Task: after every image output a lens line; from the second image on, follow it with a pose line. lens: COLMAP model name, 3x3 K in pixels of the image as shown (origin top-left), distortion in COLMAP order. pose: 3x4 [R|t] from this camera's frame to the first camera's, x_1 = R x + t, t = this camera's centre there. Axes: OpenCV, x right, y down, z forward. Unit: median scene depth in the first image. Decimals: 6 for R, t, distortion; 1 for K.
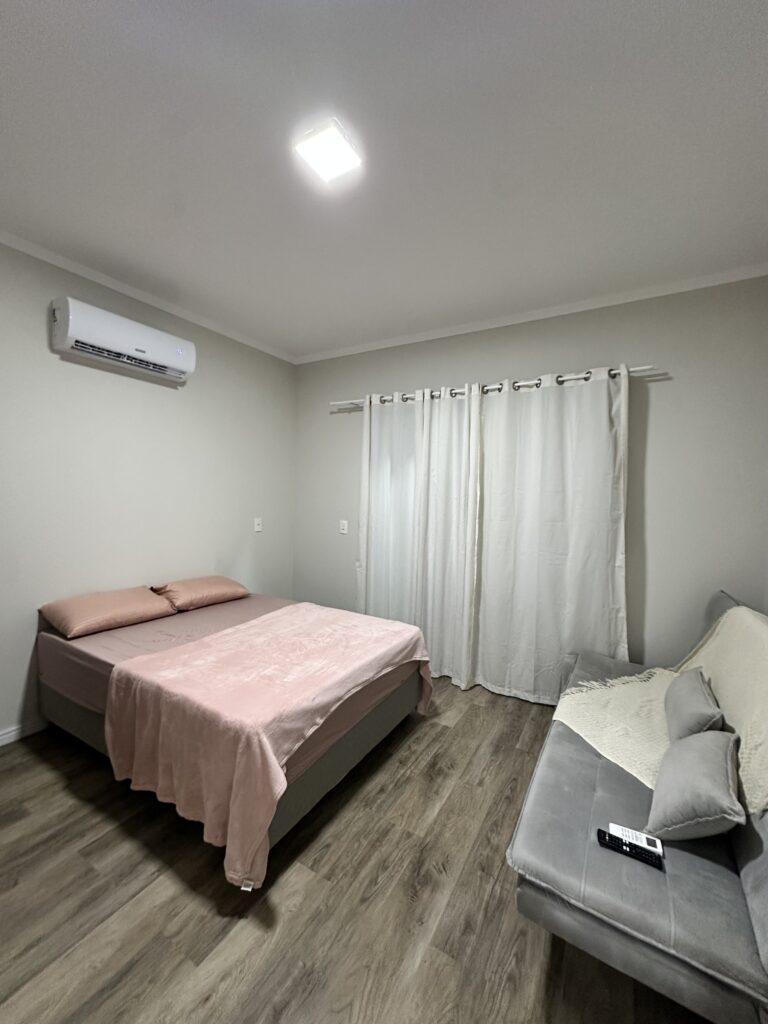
lens RADIAL K [[406.0, 0, 386.3], [0, 406.0, 510.5], [0, 0, 1]] dist [-0.002122, 0.000490]
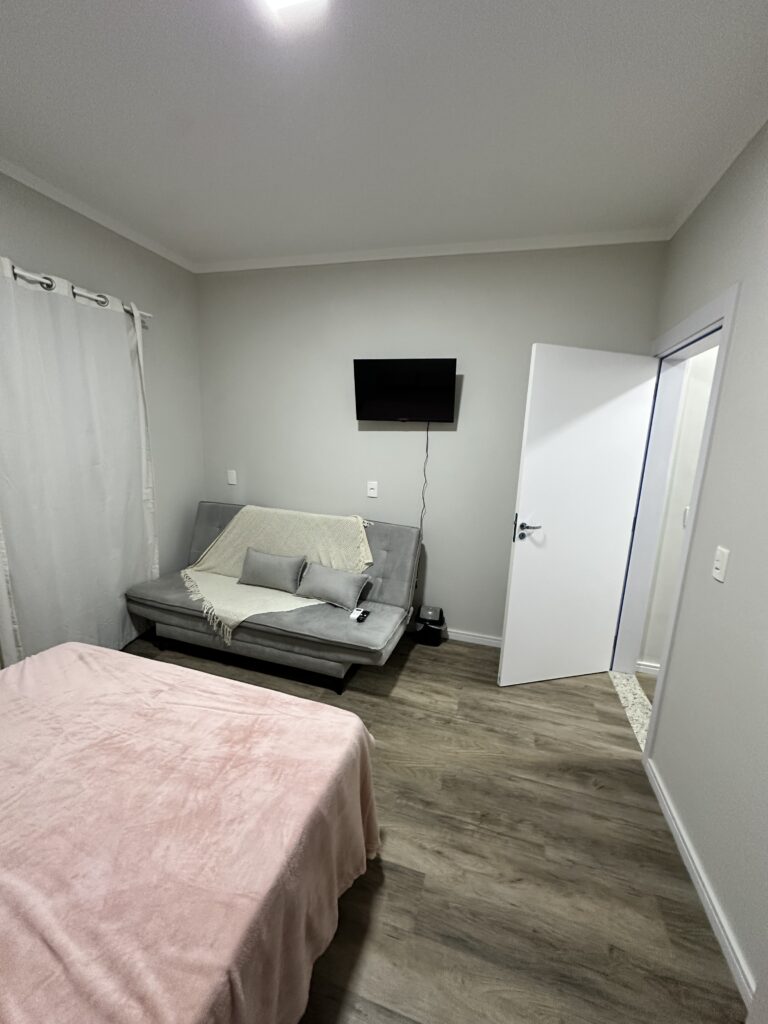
lens RADIAL K [[406.0, 0, 382.1], [0, 406.0, 509.0], [0, 0, 1]] dist [-0.002122, 0.000490]
pose [[-0.224317, -0.202630, 0.953217, -1.253419], [-0.020207, 0.978901, 0.203334, -0.150751], [-0.974307, 0.026350, -0.223679, 1.257011]]
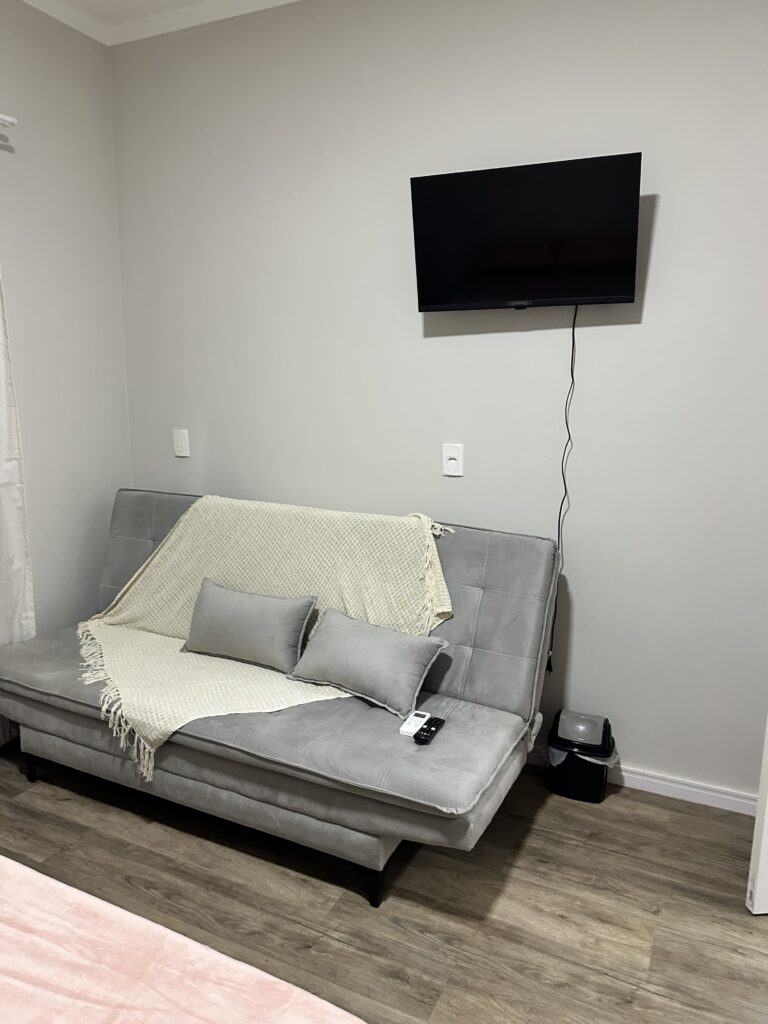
lens RADIAL K [[719.8, 0, 381.6], [0, 719.8, 513.0], [0, 0, 1]] dist [0.052851, -0.044889]
pose [[-0.079548, -0.194100, 0.977751, -0.922634], [0.011811, 0.980607, 0.195628, -0.024933], [-0.996761, 0.027110, -0.075712, 1.131980]]
